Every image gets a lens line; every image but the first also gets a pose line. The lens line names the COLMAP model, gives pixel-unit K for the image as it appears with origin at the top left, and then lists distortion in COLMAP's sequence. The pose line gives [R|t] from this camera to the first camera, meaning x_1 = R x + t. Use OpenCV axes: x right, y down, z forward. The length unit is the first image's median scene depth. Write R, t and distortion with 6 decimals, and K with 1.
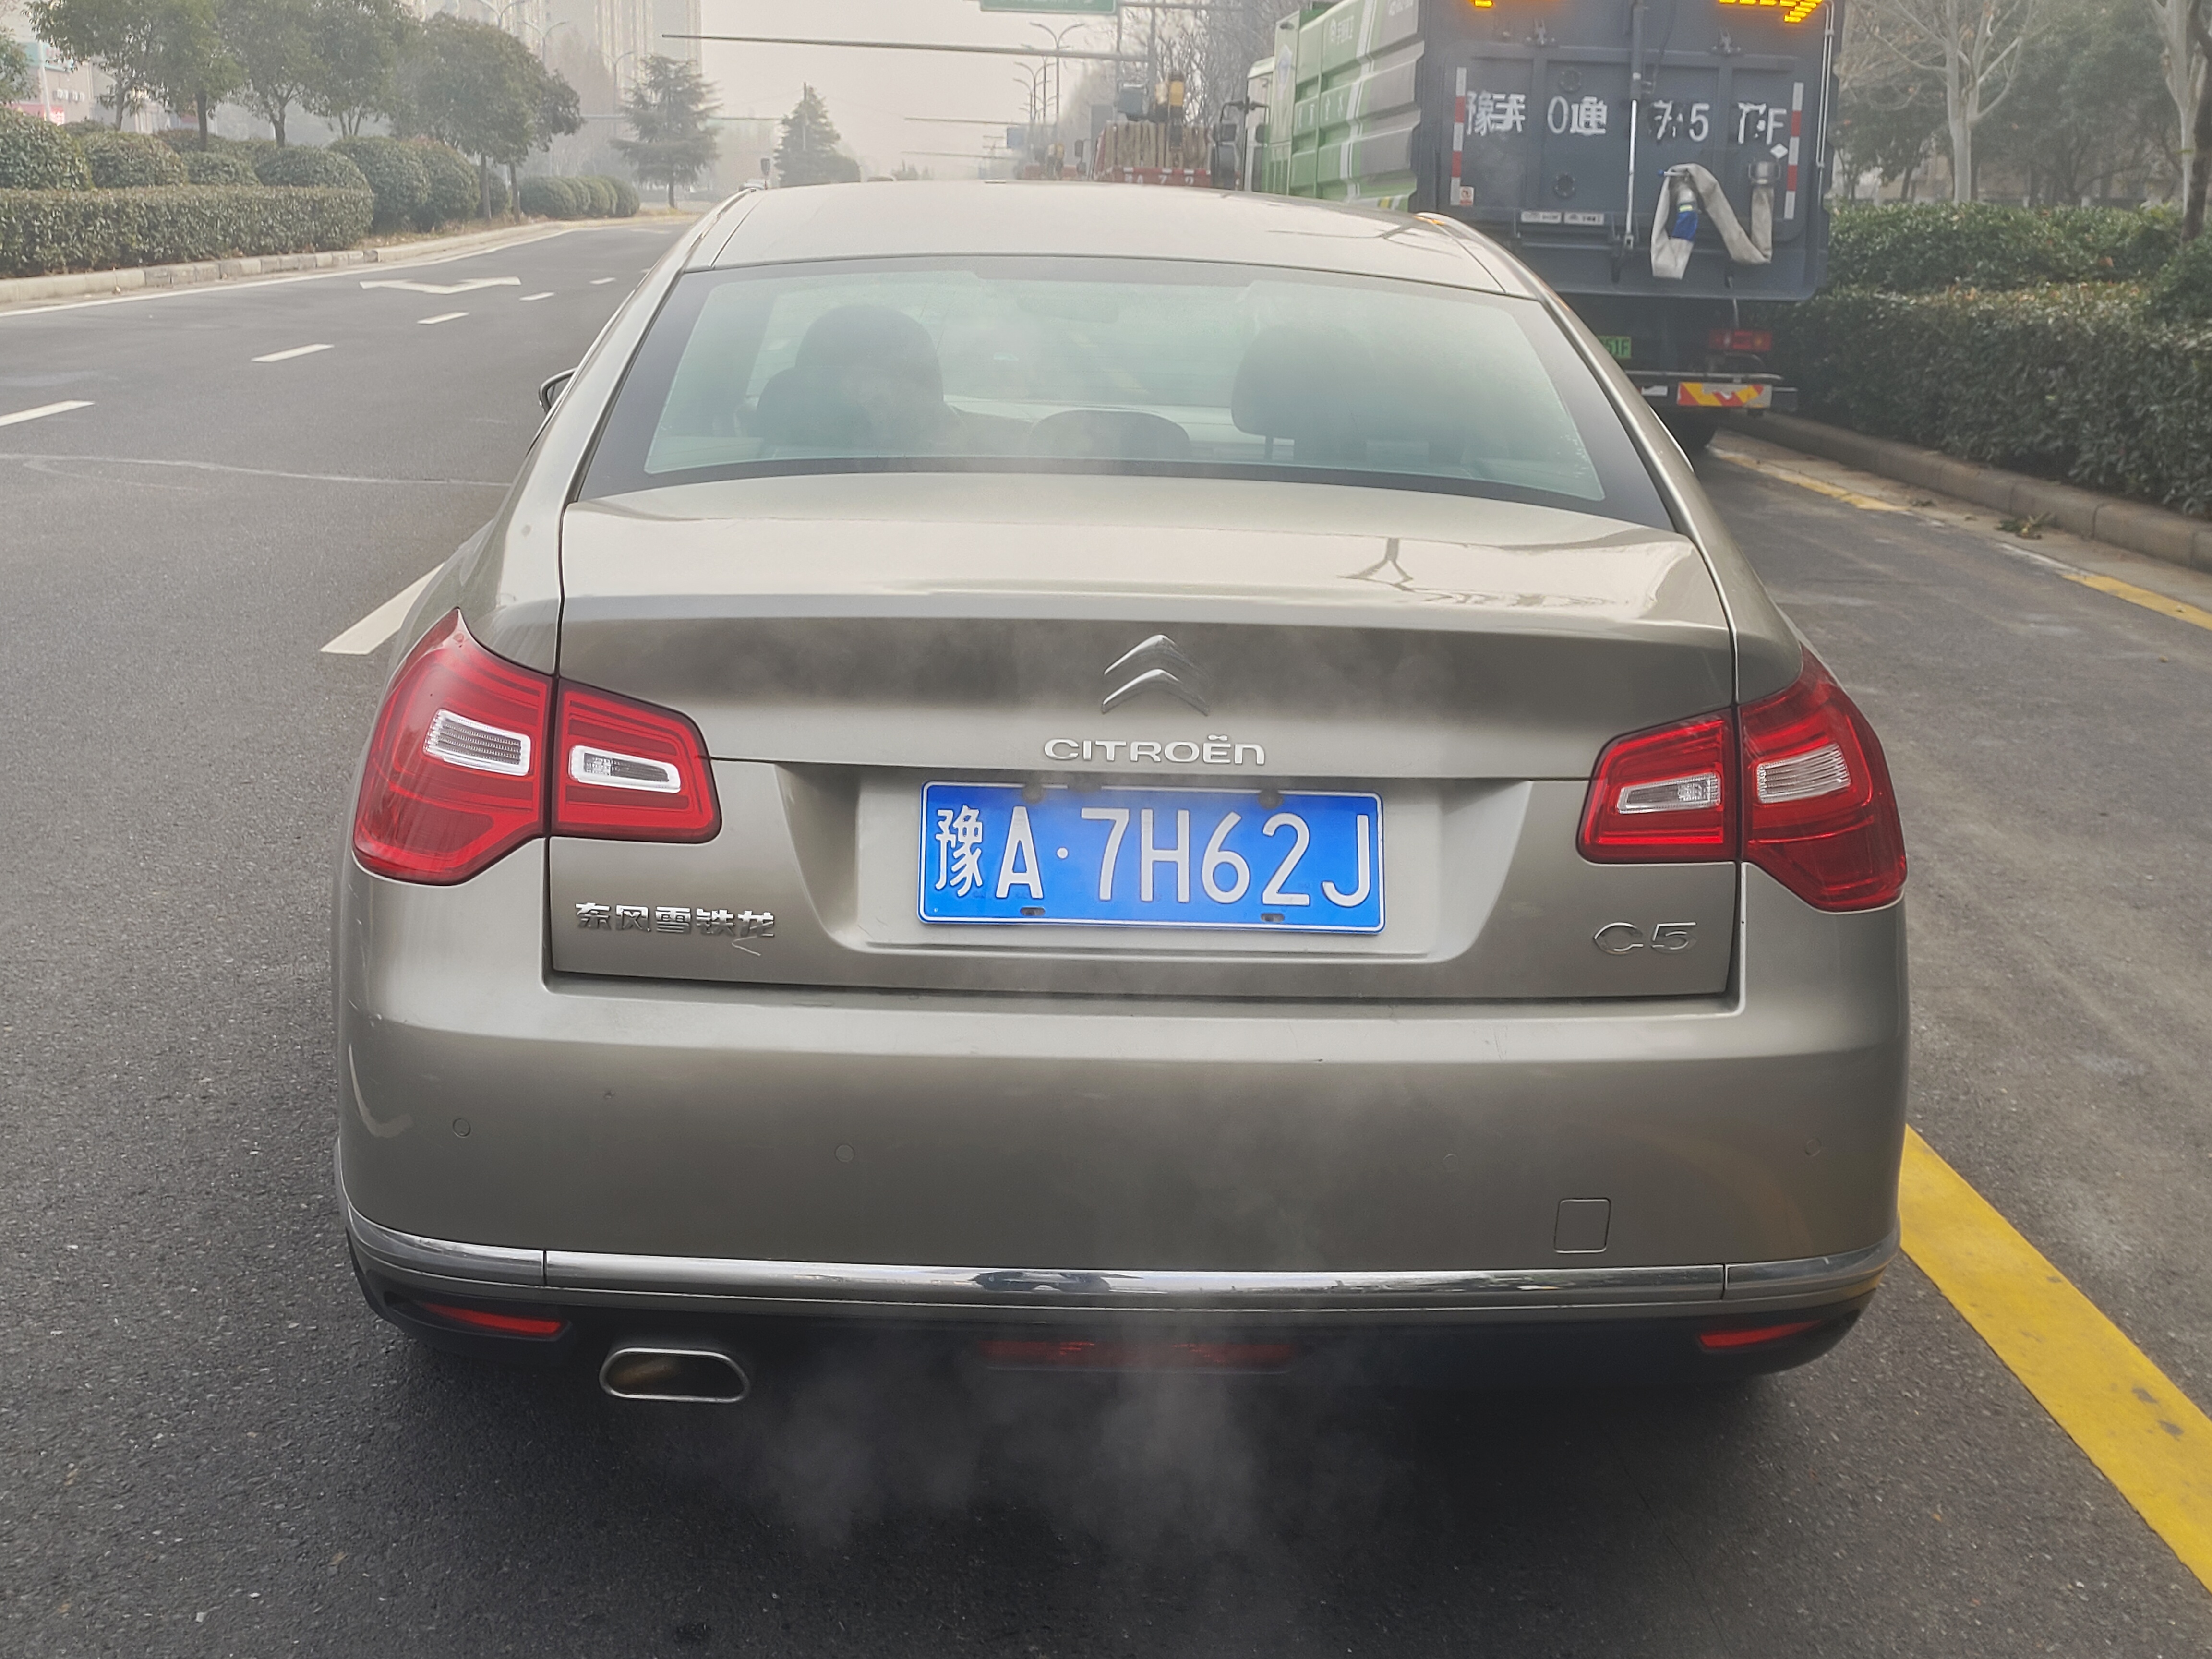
lens RADIAL K [[2568.1, 0, 1122.0], [0, 2568.1, 813.4], [0, 0, 1]] dist [0.048093, 0.000000]
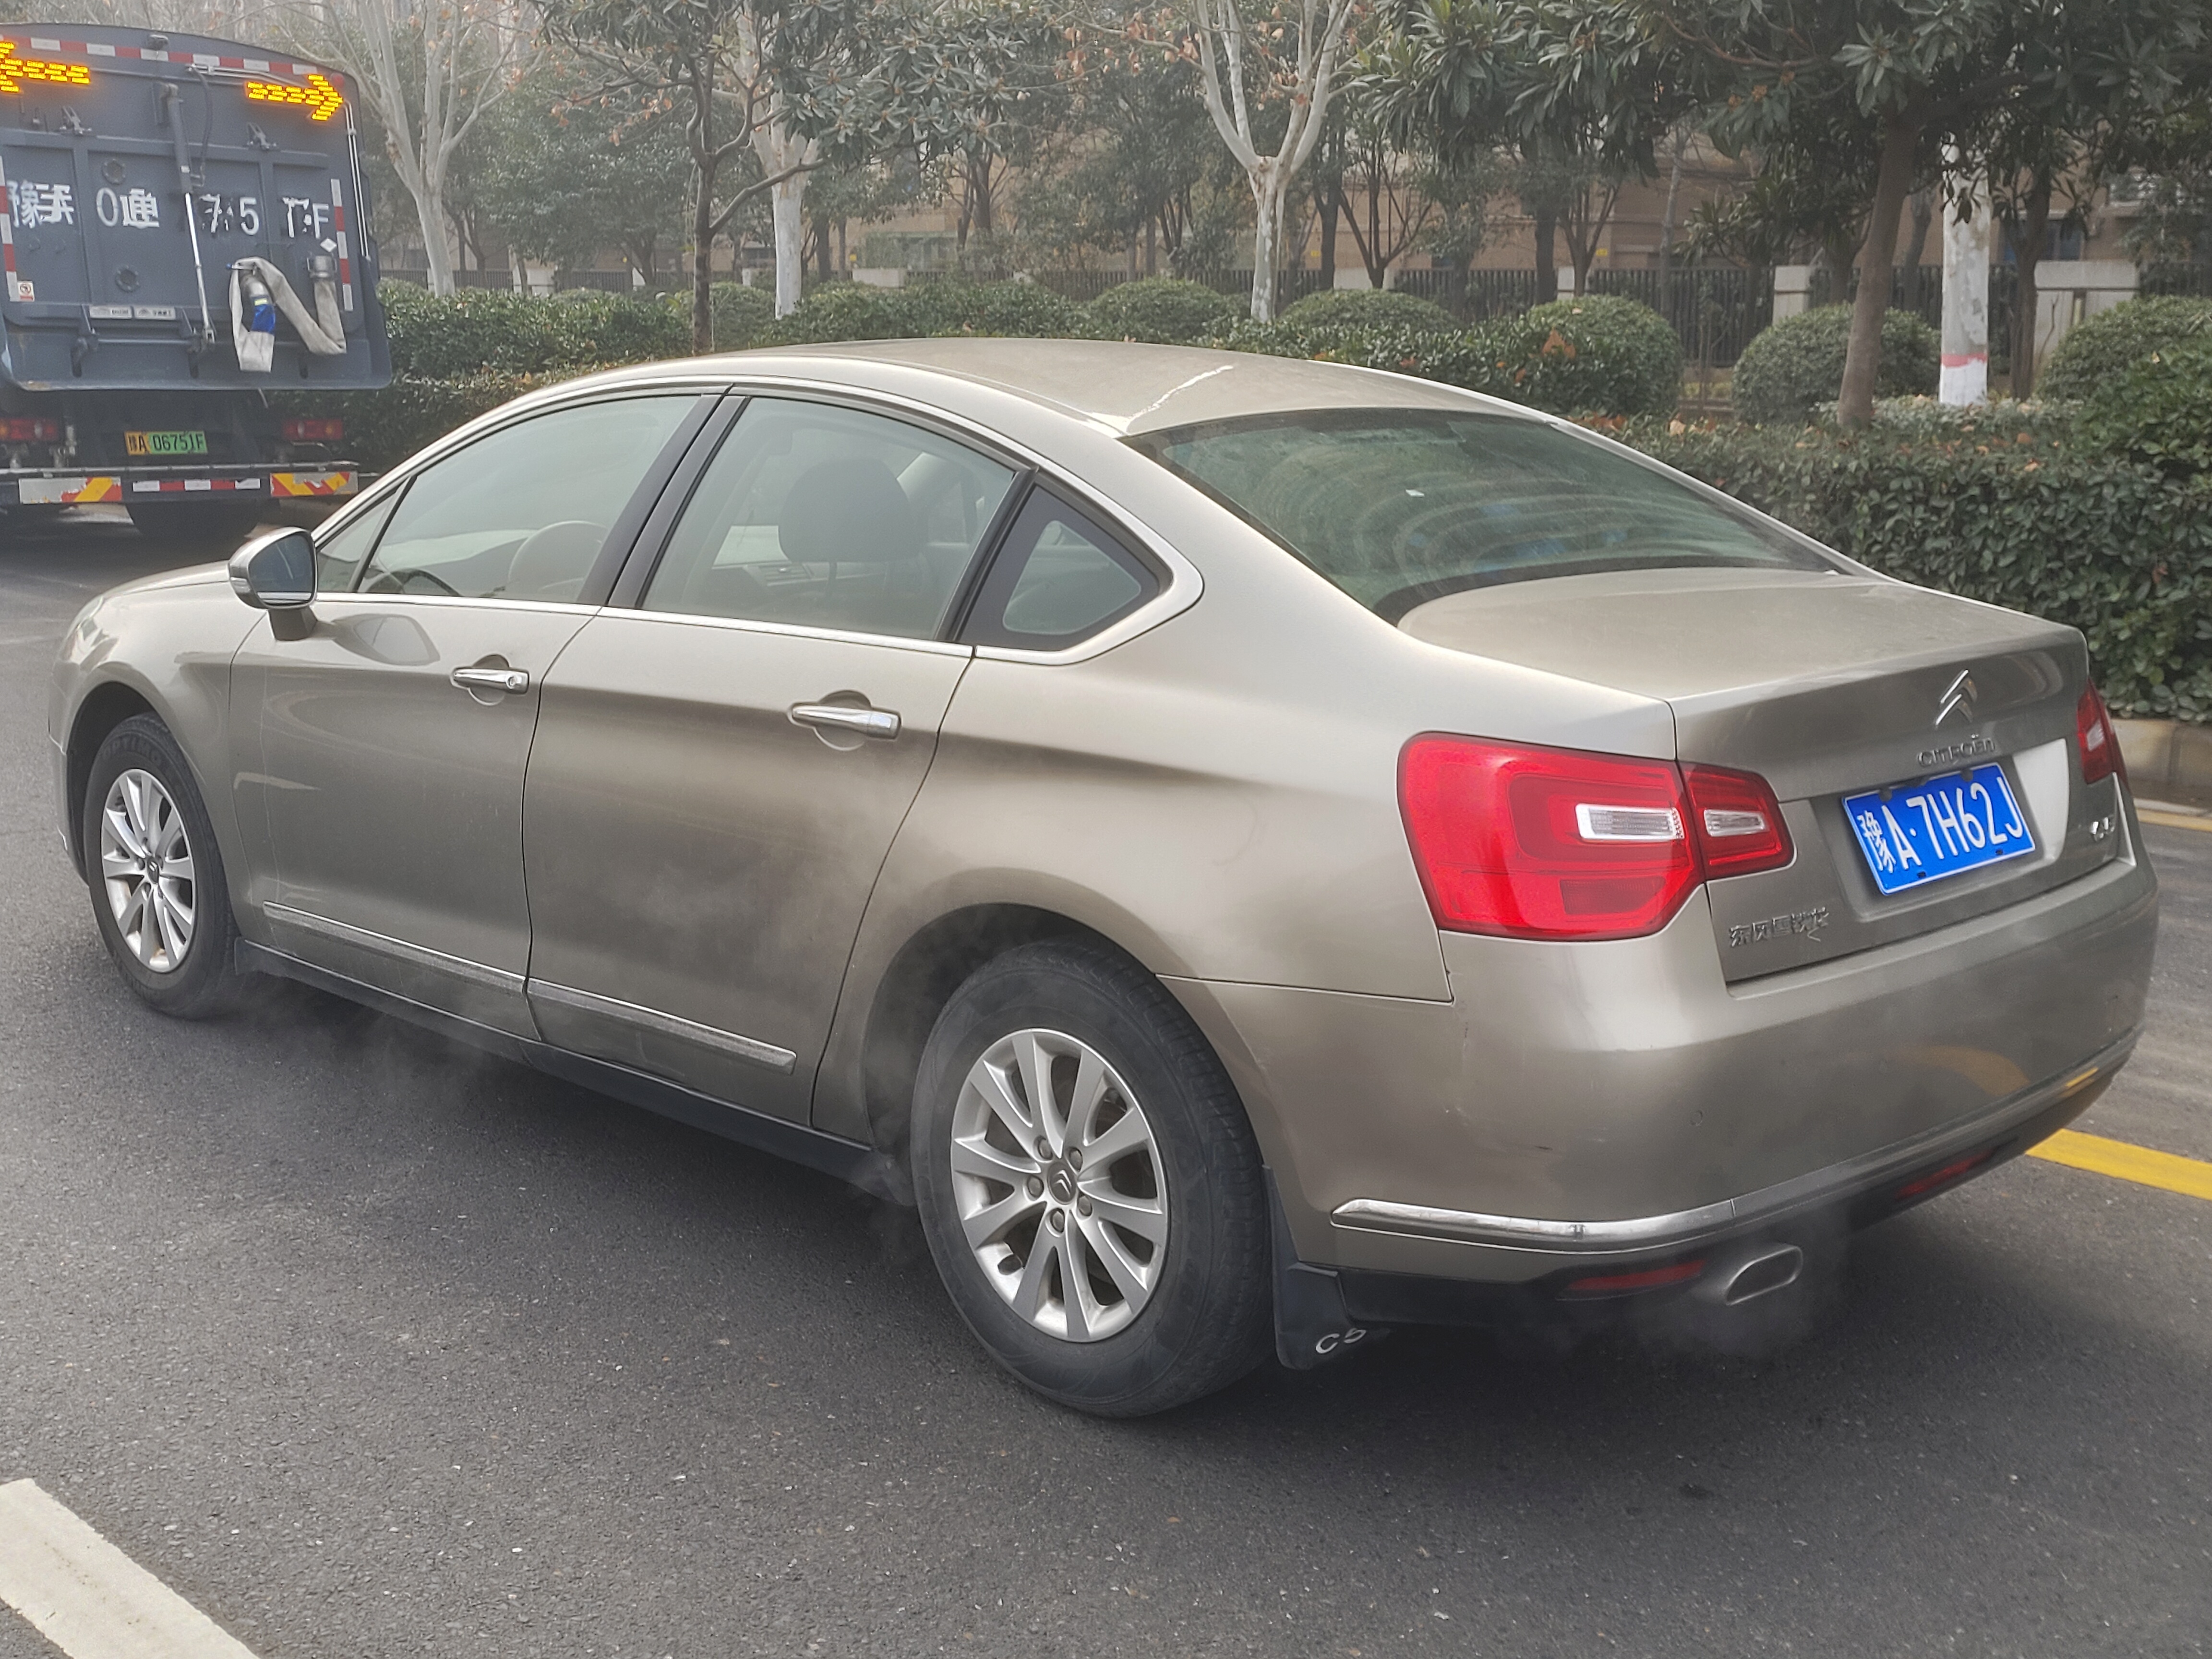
lens RADIAL K [[2568.1, 0, 1125.2], [0, 2568.1, 846.2], [0, 0, 1]] dist [0.048093, 0.000000]
pose [[0.735893, -0.160889, 0.657705, -0.228003], [0.167919, 0.984379, 0.052919, -0.022325], [-0.655946, 0.071499, 0.751414, 0.036960]]
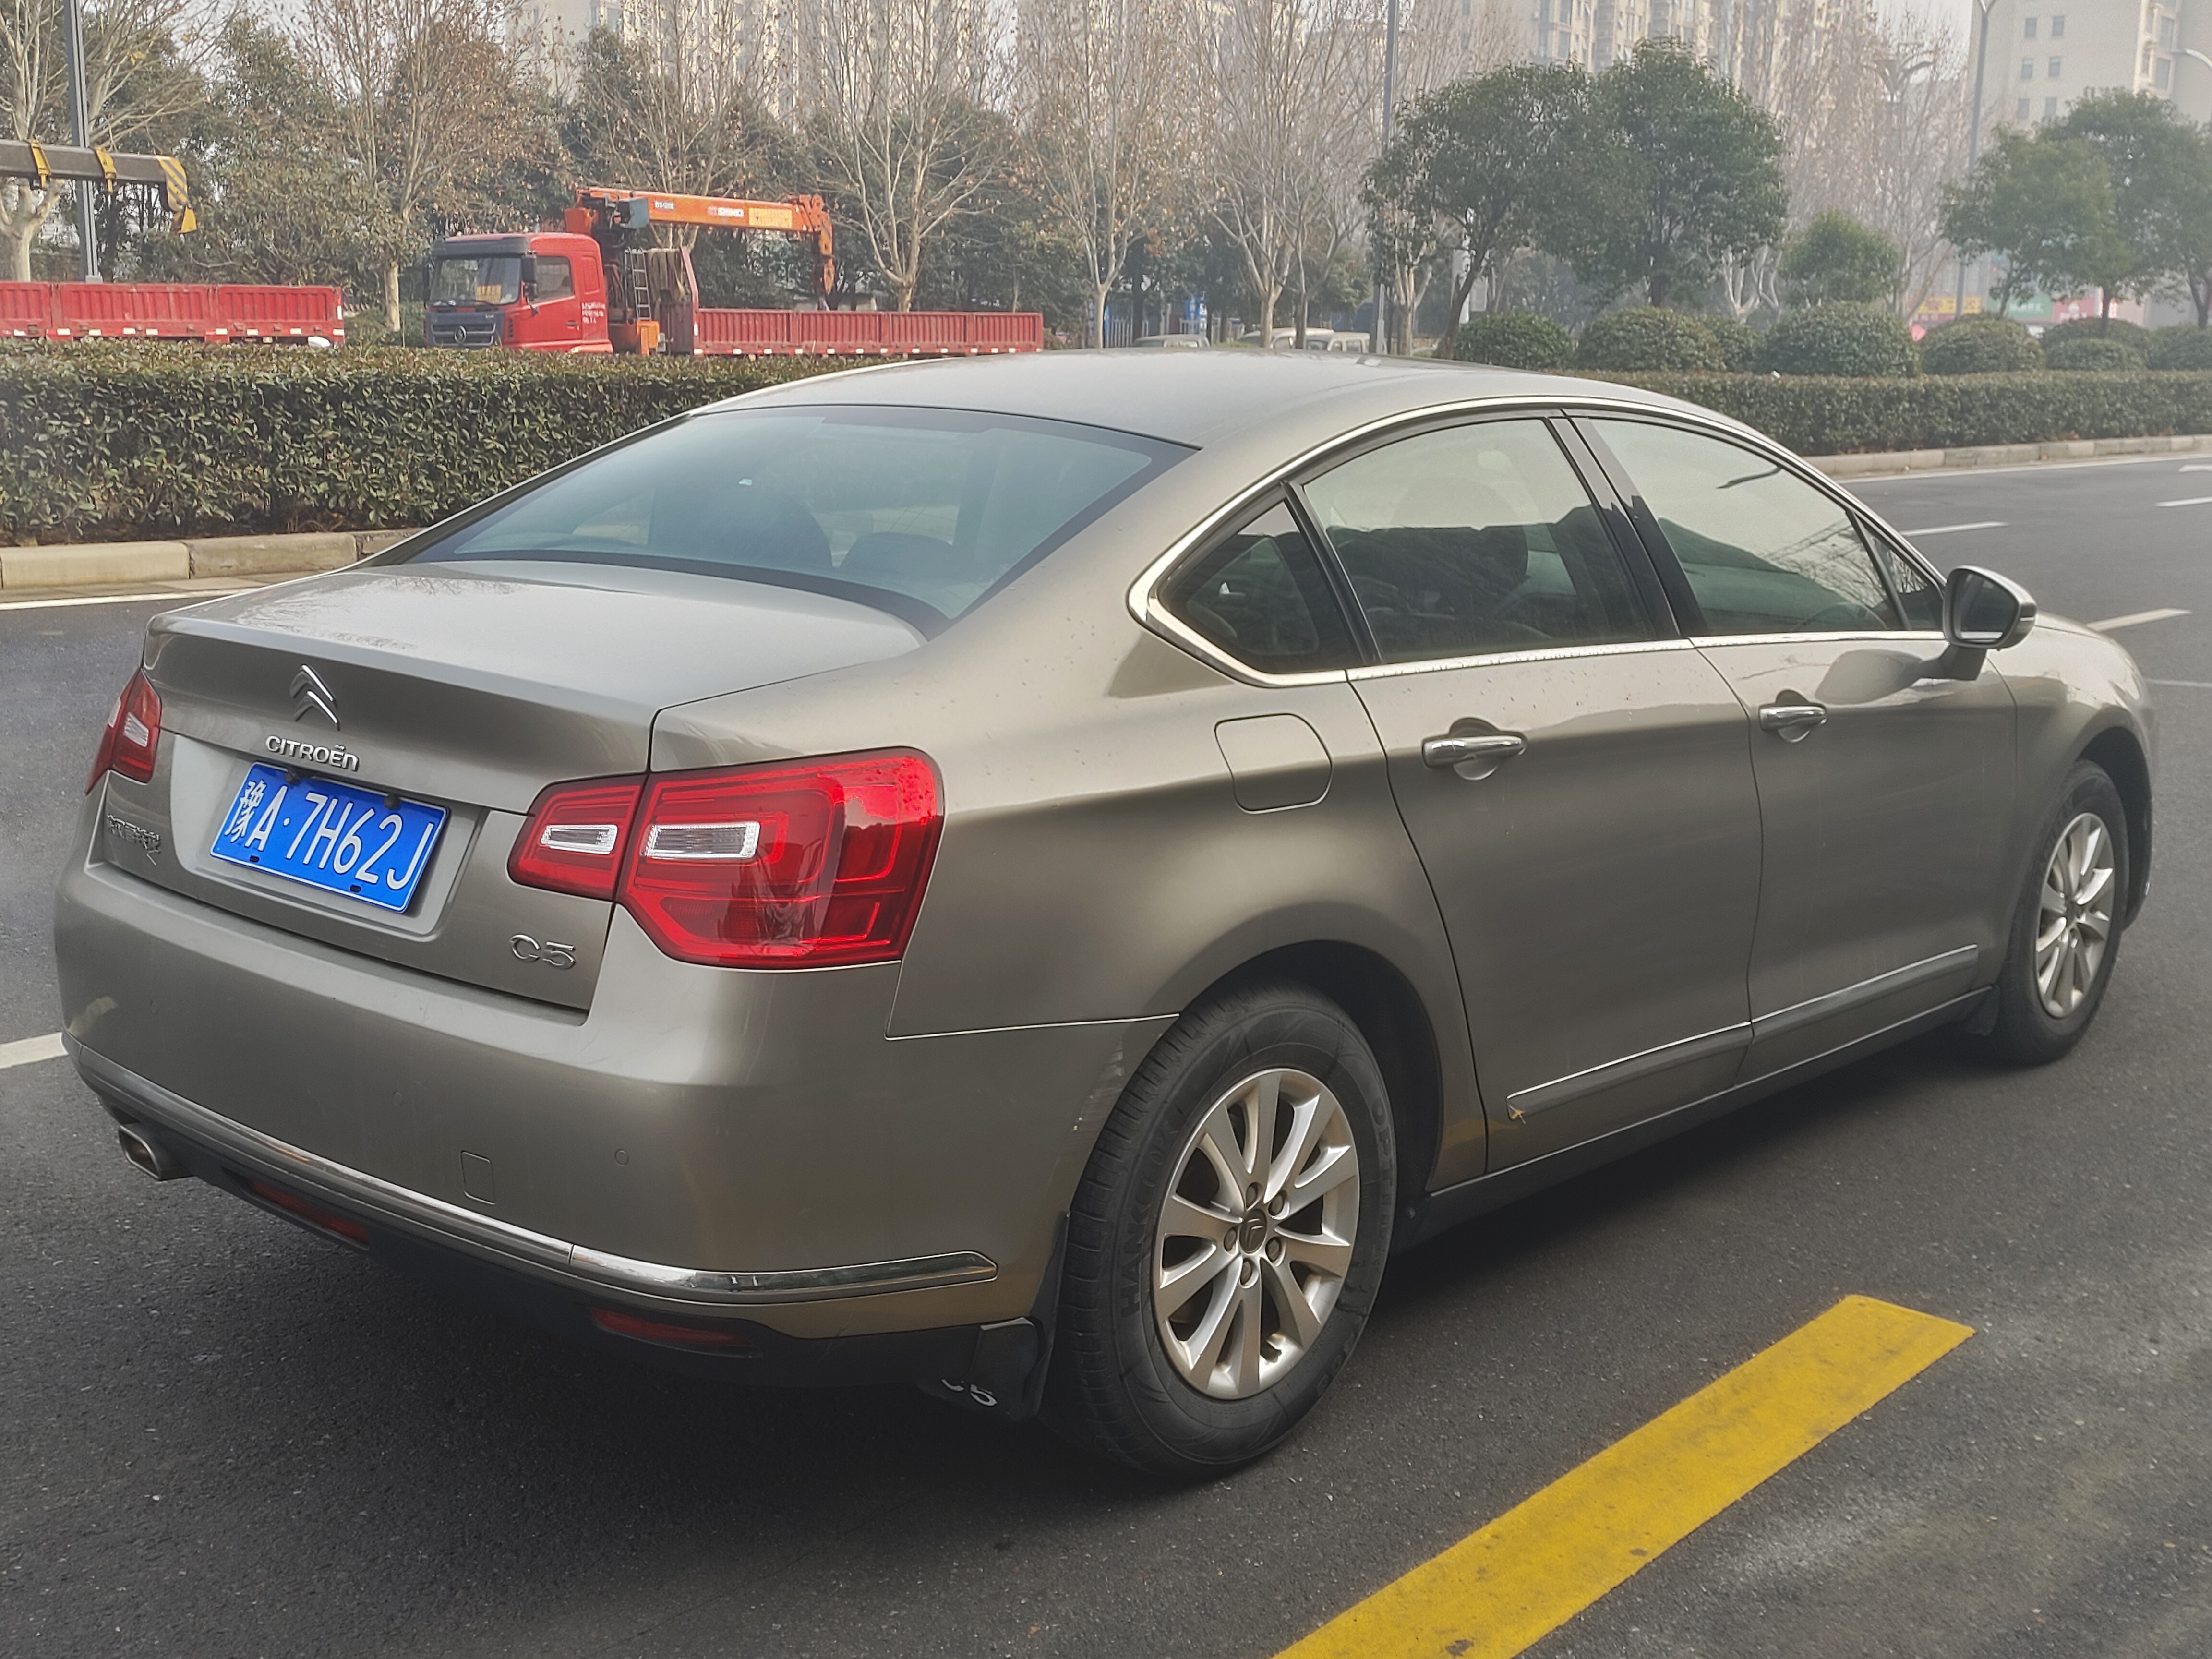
lens RADIAL K [[2568.1, 0, 1098.5], [0, 2568.1, 821.7], [0, 0, 1]] dist [0.048093, 0.000000]
pose [[0.711145, 0.117594, -0.693141, 0.215685], [-0.163734, 0.986504, -0.000623, -0.009477], [0.683714, 0.113934, 0.720801, 0.055375]]
